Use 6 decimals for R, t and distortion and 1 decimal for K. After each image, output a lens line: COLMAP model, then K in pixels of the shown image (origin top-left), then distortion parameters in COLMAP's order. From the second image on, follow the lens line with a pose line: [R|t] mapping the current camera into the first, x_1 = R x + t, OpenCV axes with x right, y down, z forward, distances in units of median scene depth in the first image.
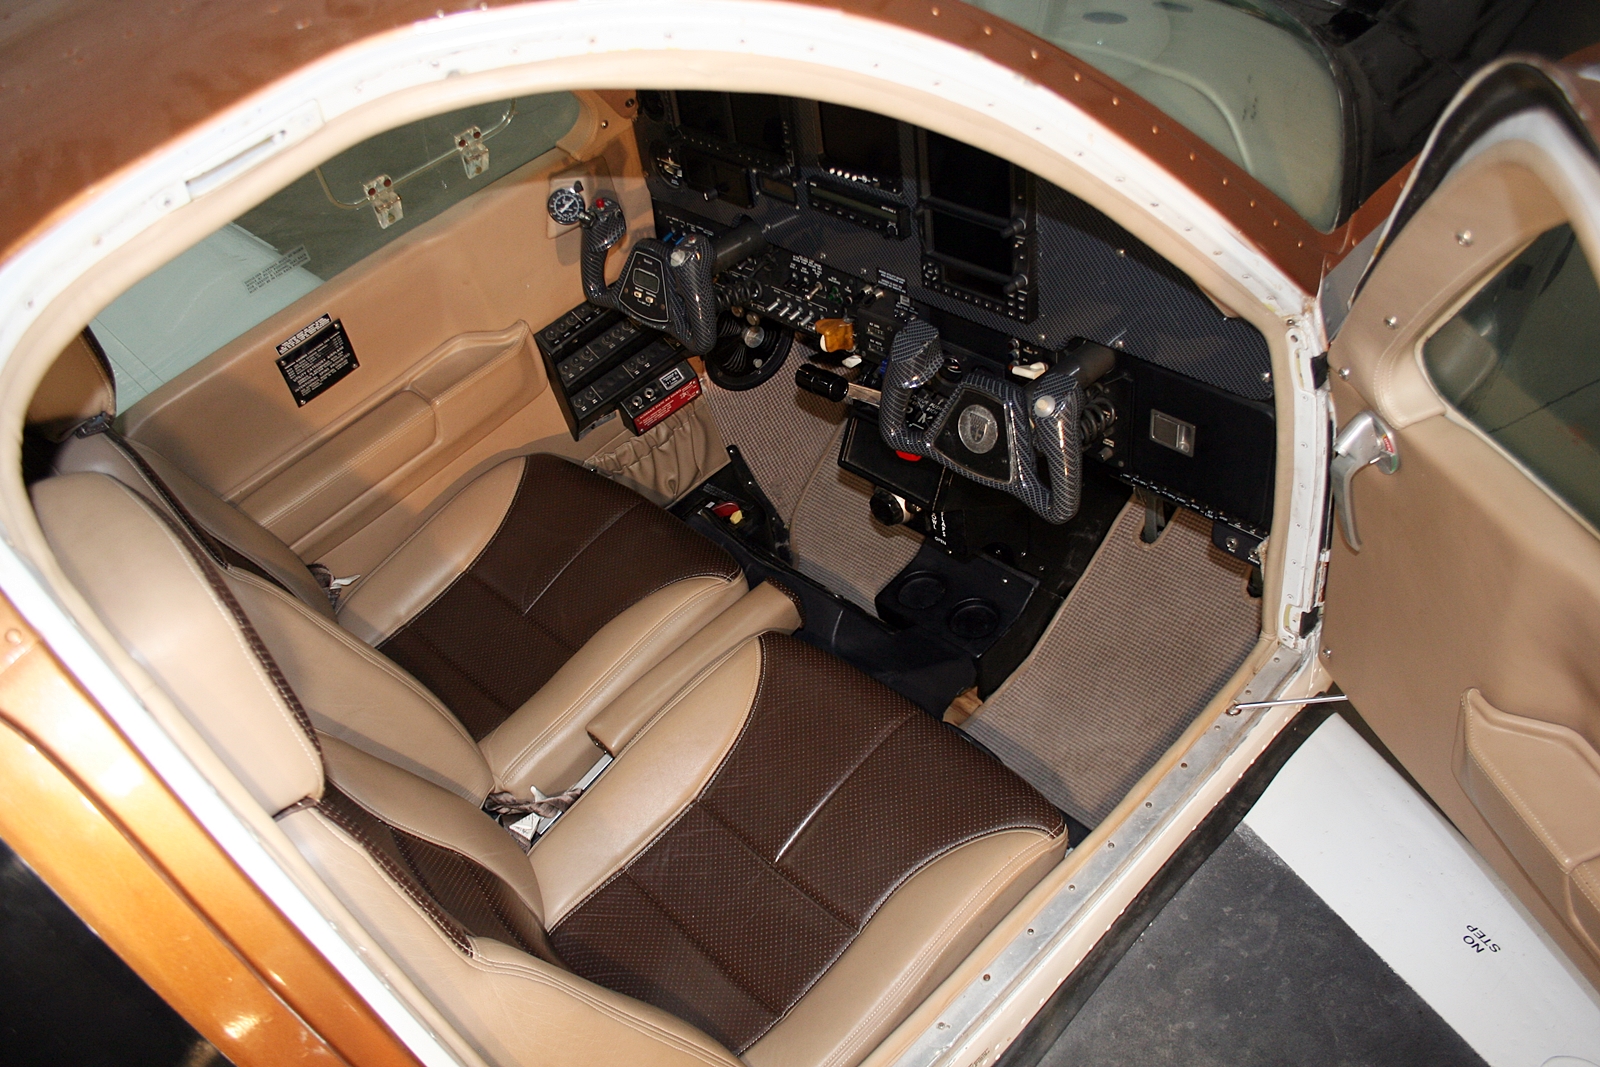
lens RADIAL K [[1332.7, 0, 800.0], [0, 1332.7, 533.5], [0, 0, 1]] dist [-0.160052, 0.144586]
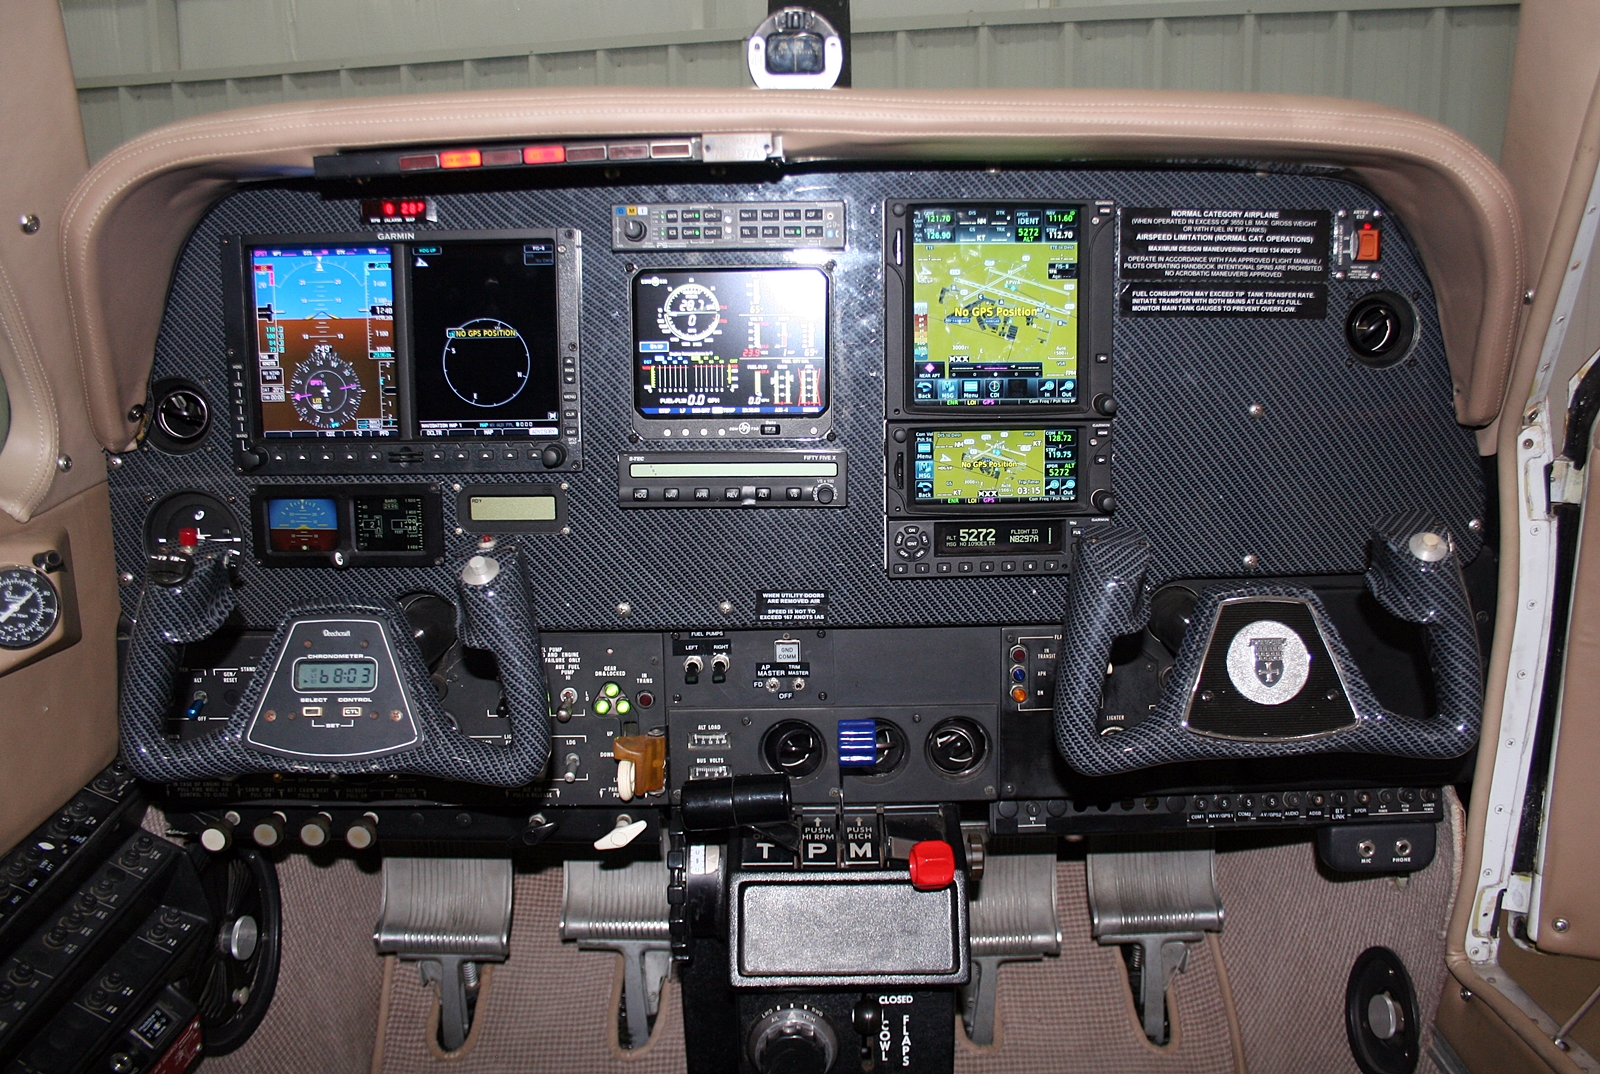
lens RADIAL K [[1332.7, 0, 800.0], [0, 1332.7, 537.0], [0, 0, 1]] dist [-0.160052, 0.144586]
pose [[0.683488, 0.003579, 0.729953, -0.324801], [0.404715, 0.830361, -0.383024, 0.008989], [-0.607495, 0.557215, 0.566093, 0.592429]]
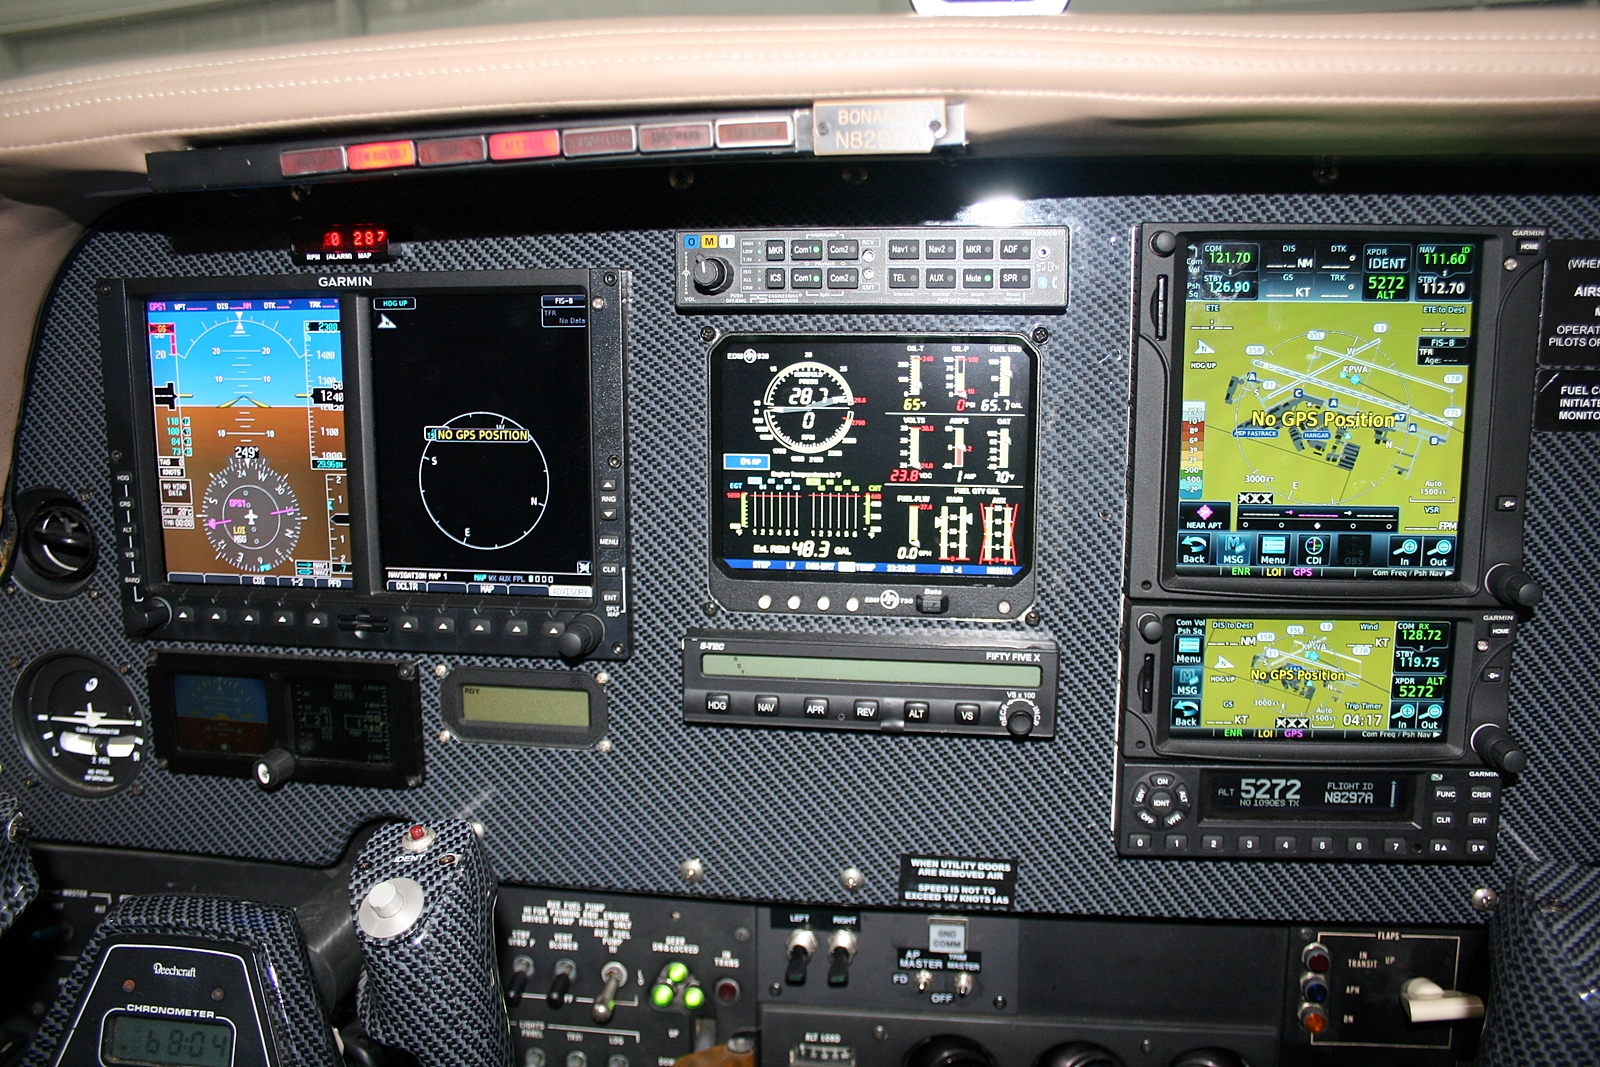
lens RADIAL K [[1235.4, 0, 800.0], [0, 1235.4, 533.5], [0, 0, 1]] dist [-0.143404, 0.100763]
pose [[0.773689, 0.019670, 0.633260, -0.162170], [0.326974, 0.843728, -0.425689, -0.130357], [-0.542672, 0.536410, 0.646352, 0.689945]]
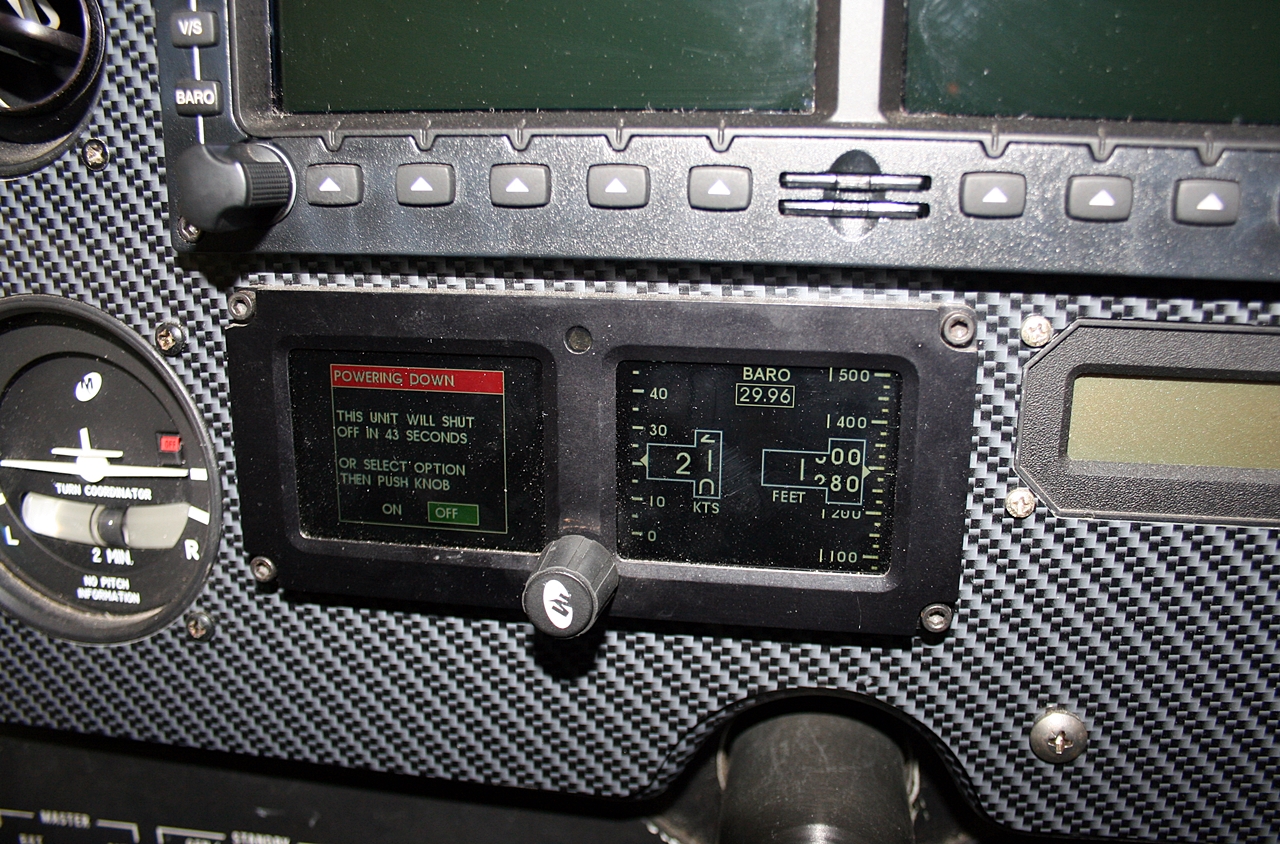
lens RADIAL K [[1056.9, 0, 640.0], [0, 1056.9, 422.0], [0, 0, 1]] dist [-0.087881, 0.002233]
pose [[0.793701, -0.018589, 0.608024, -0.127030], [0.304187, 0.877719, -0.370244, -0.231266], [-0.526791, 0.478816, 0.702301, 0.916404]]
